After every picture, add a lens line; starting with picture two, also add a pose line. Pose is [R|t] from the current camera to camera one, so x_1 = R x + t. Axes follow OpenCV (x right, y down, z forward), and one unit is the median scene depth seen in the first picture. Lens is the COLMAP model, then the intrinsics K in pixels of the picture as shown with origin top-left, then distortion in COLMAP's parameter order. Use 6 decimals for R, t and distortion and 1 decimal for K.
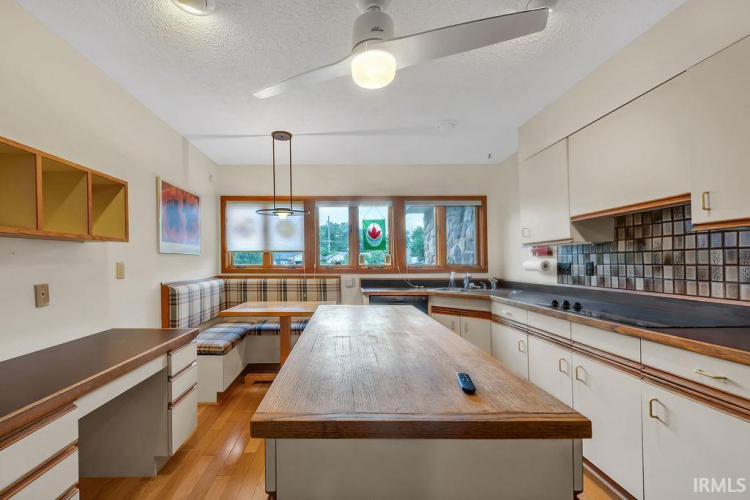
lens RADIAL K [[309.5, 0, 374.0], [0, 309.5, 257.3], [0, 0, 1]] dist [0.004412, -0.000802]
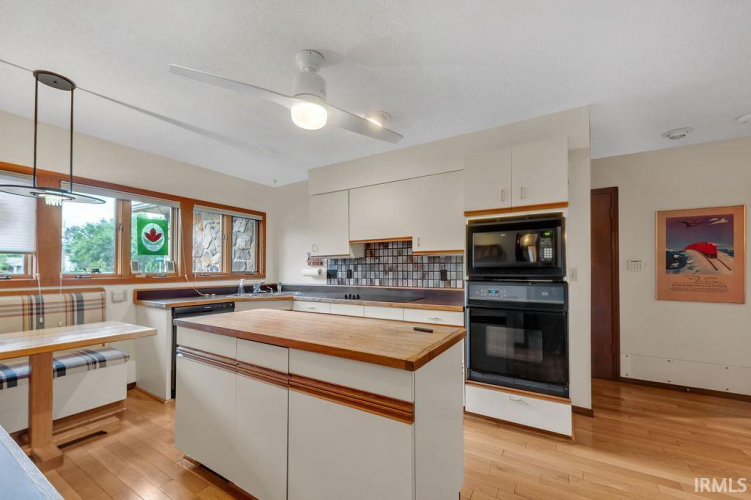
lens RADIAL K [[309.9, 0, 365.1], [0, 309.9, 263.0], [0, 0, 1]] dist [0.004412, -0.000802]
pose [[0.538527, 0.019966, 0.842372, -0.521795], [-0.012601, 0.999798, -0.015642, 0.004277], [-0.842514, -0.002191, 0.538670, 0.075420]]
